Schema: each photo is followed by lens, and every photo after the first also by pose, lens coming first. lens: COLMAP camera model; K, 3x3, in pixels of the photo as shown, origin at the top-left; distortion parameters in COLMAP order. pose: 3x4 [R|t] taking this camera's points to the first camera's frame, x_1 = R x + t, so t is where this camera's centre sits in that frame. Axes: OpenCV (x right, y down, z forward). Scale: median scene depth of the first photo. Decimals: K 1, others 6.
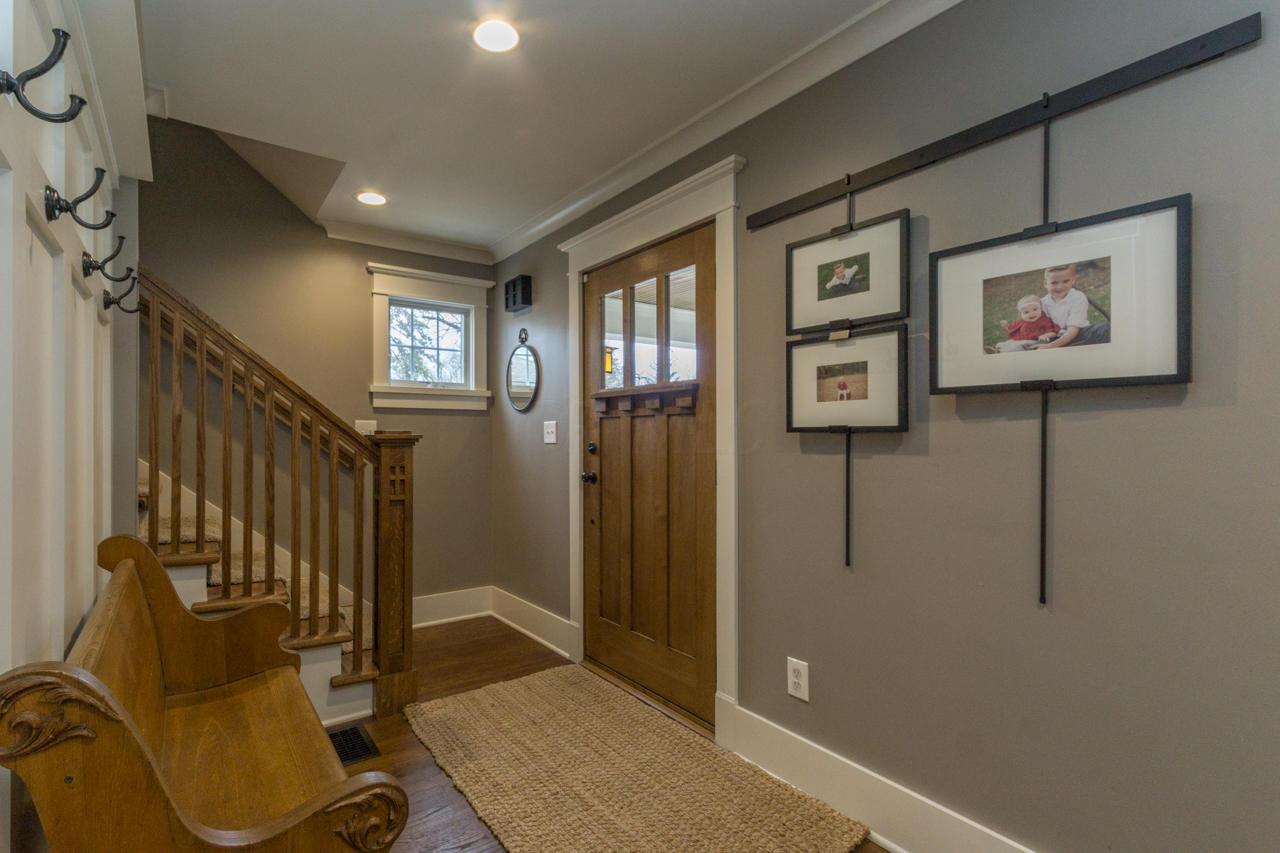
lens RADIAL K [[568.6, 0, 634.8], [0, 568.6, 451.9], [0, 0, 1]] dist [0.000544, 0.000007]
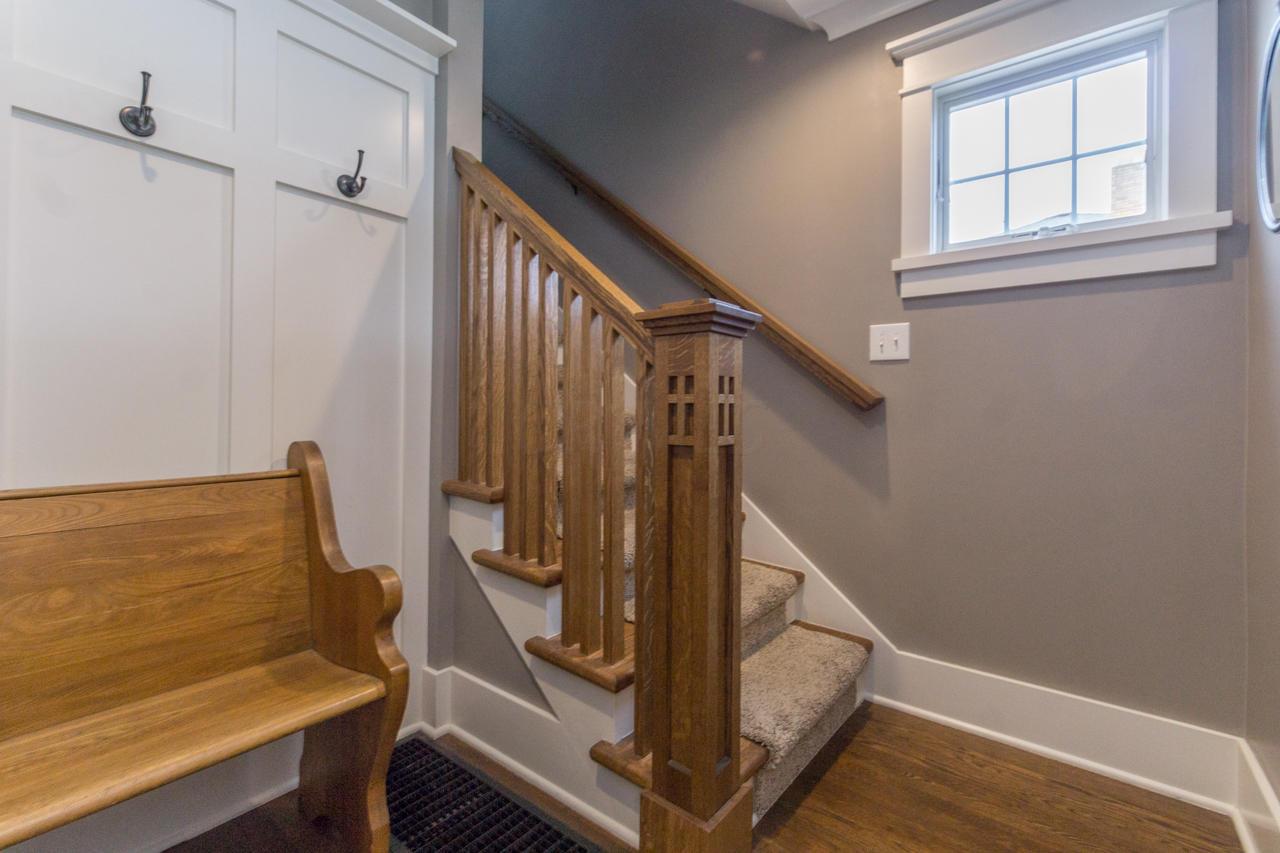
lens RADIAL K [[570.3, 0, 637.2], [0, 570.3, 413.4], [0, 0, 1]] dist [-0.001264, -0.000158]
pose [[0.218224, 0.000214, -0.975899, 0.034497], [-0.020009, 0.999791, -0.004255, 0.043573], [0.975694, 0.020456, 0.218183, 0.624802]]
